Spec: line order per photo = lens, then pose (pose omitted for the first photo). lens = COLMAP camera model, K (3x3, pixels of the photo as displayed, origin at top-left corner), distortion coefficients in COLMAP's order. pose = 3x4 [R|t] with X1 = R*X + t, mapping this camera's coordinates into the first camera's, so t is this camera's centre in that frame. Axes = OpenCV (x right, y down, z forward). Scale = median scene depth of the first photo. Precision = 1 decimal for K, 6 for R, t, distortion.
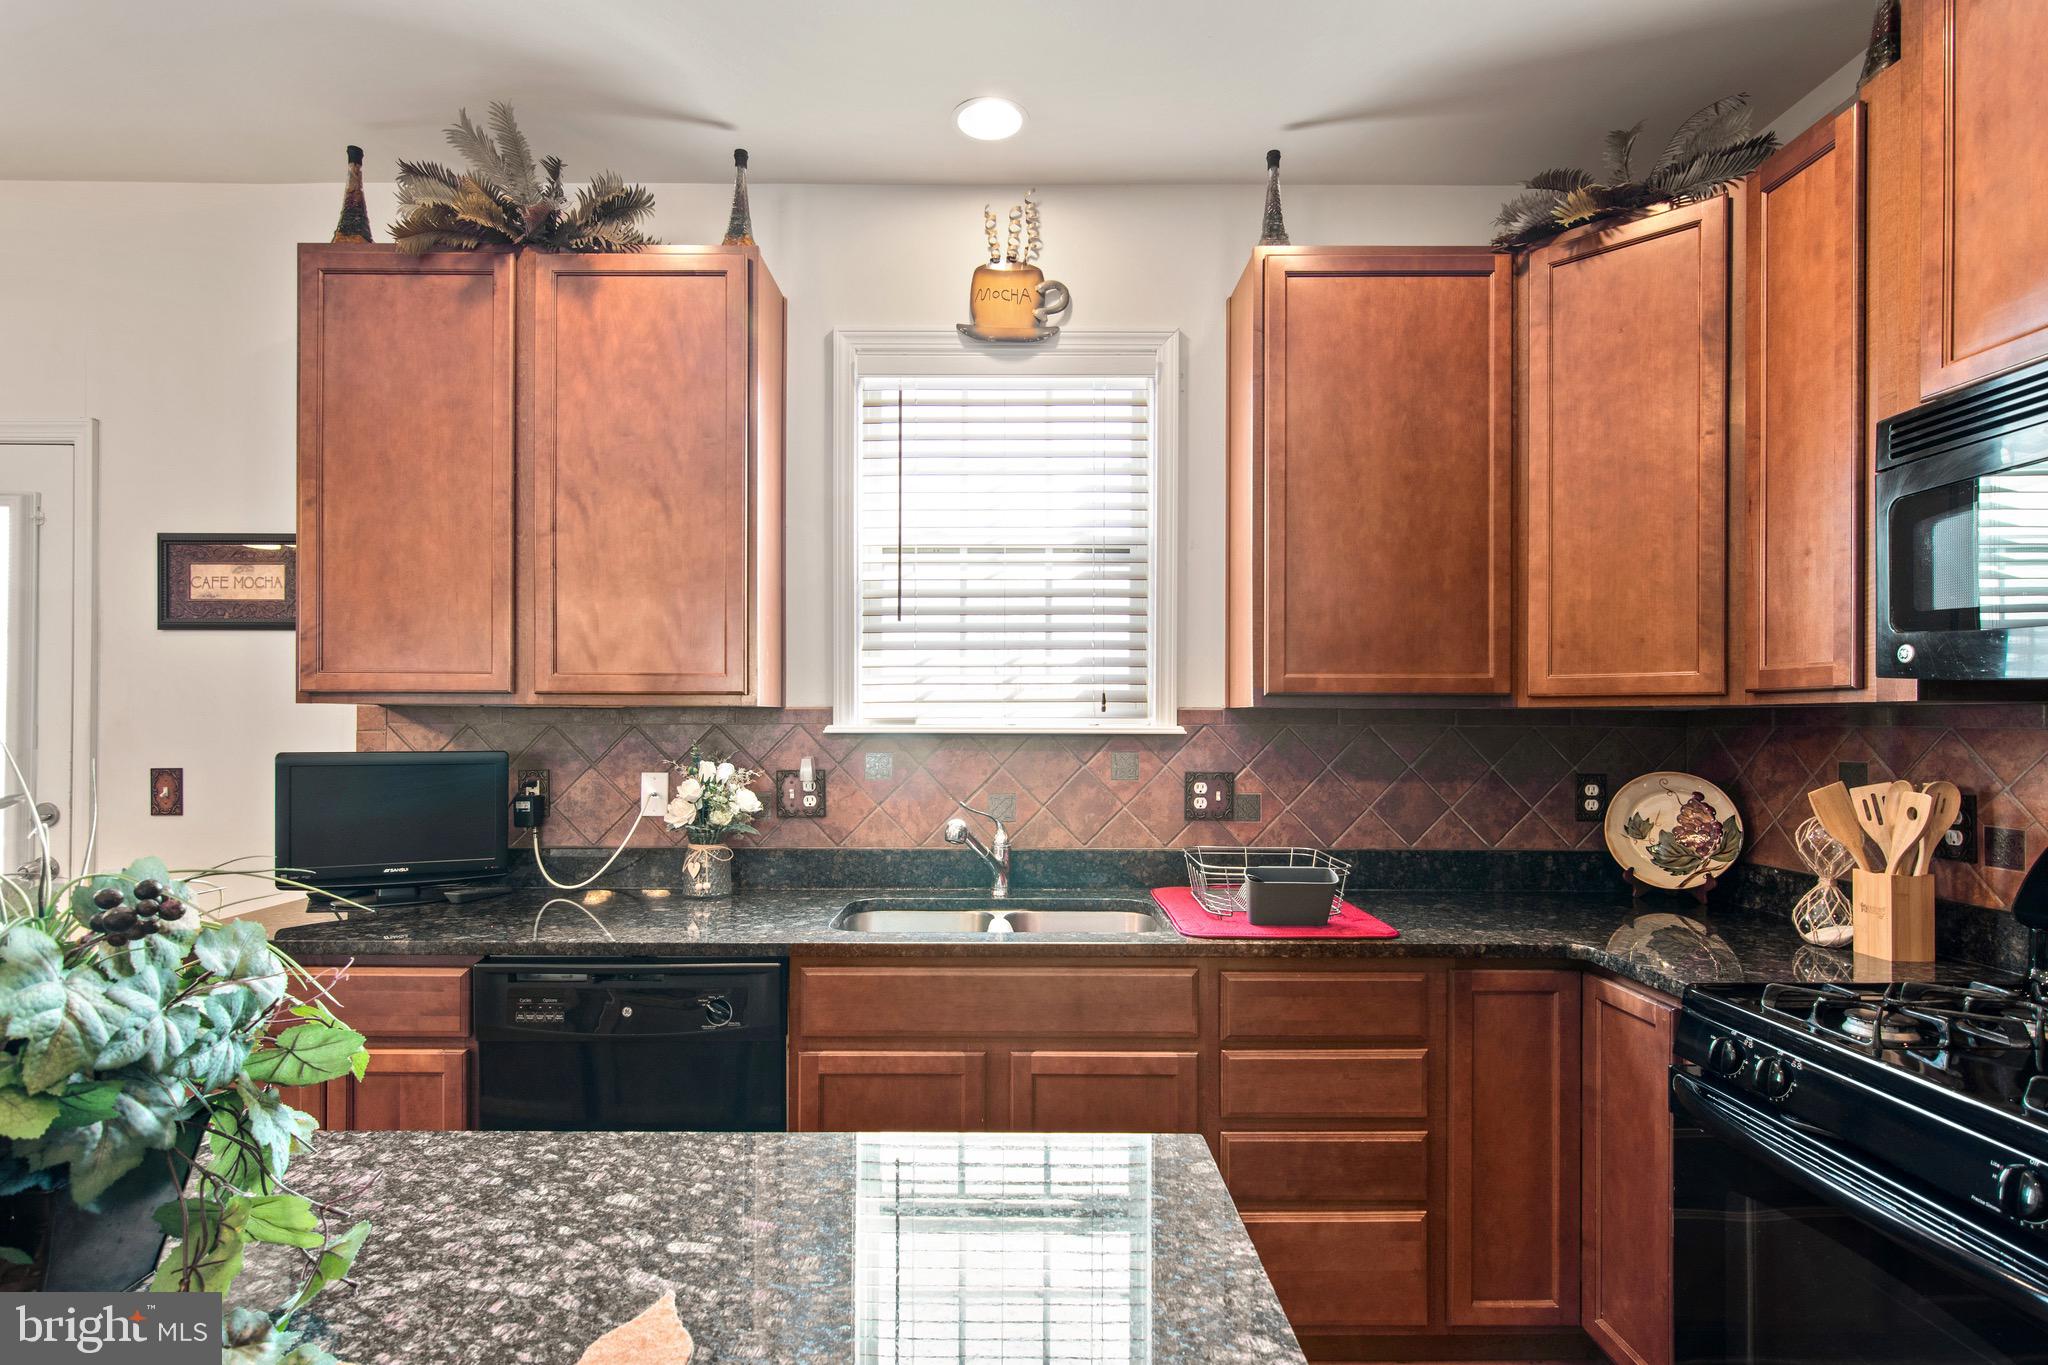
lens RADIAL K [[986.9, 0, 1013.0], [0, 986.9, 710.1], [0, 0, 1]] dist [-0.000503, 0.001367]
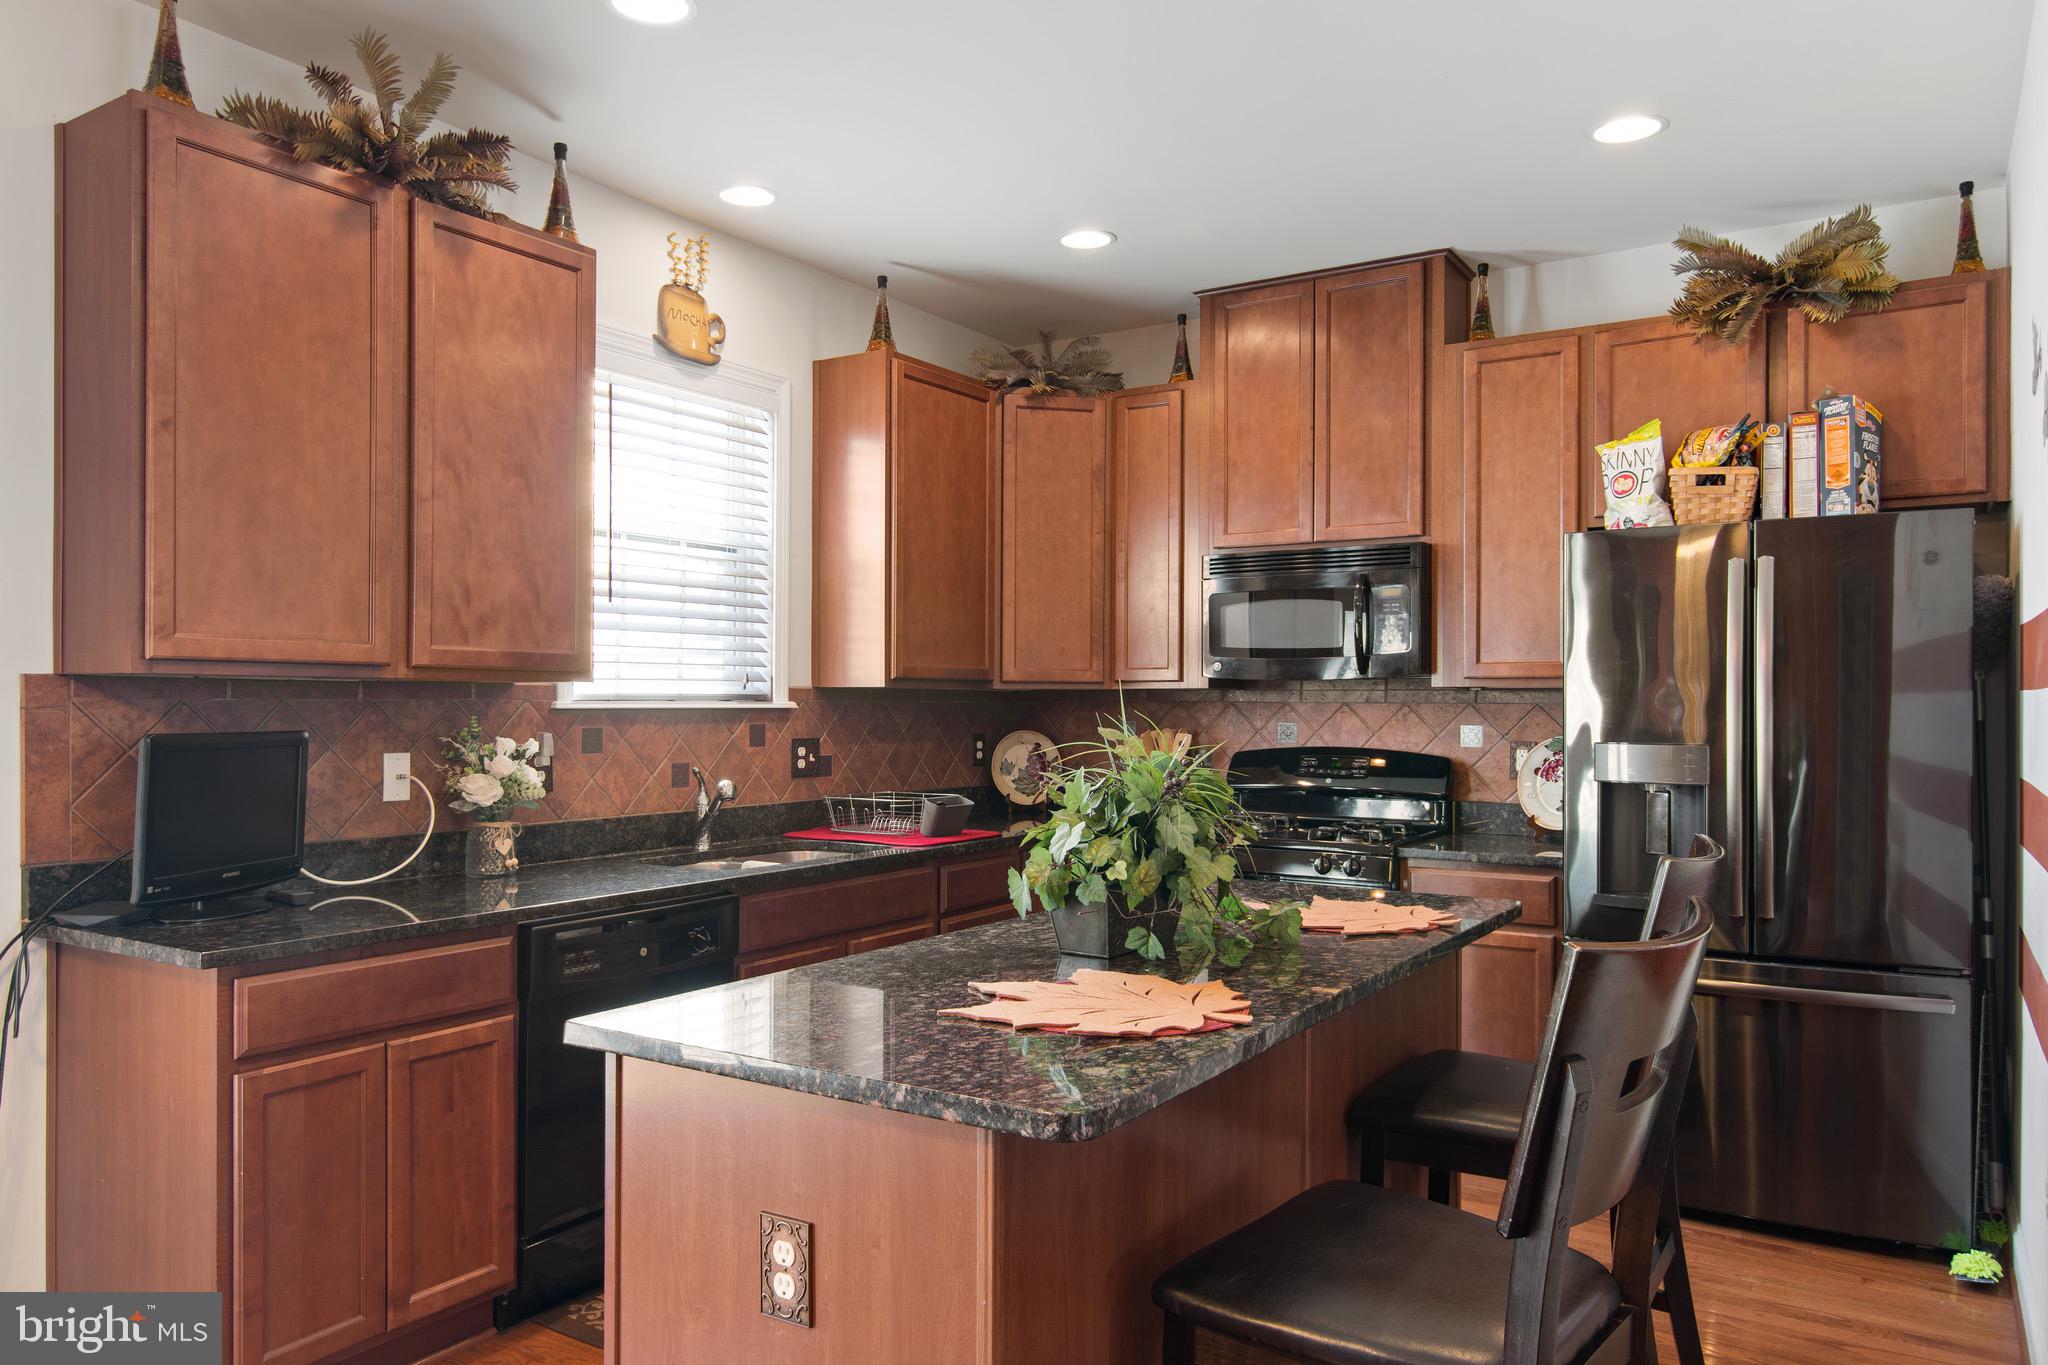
lens RADIAL K [[1321.8, 0, 1024.0], [0, 1321.8, 682.5], [0, 0, 1]] dist [-0.000252, 0.000230]
pose [[0.556752, 0.011172, 0.830604, -1.092468], [-0.010081, 0.999927, -0.006693, 0.000654], [-0.830618, -0.004647, 0.556823, -0.164950]]
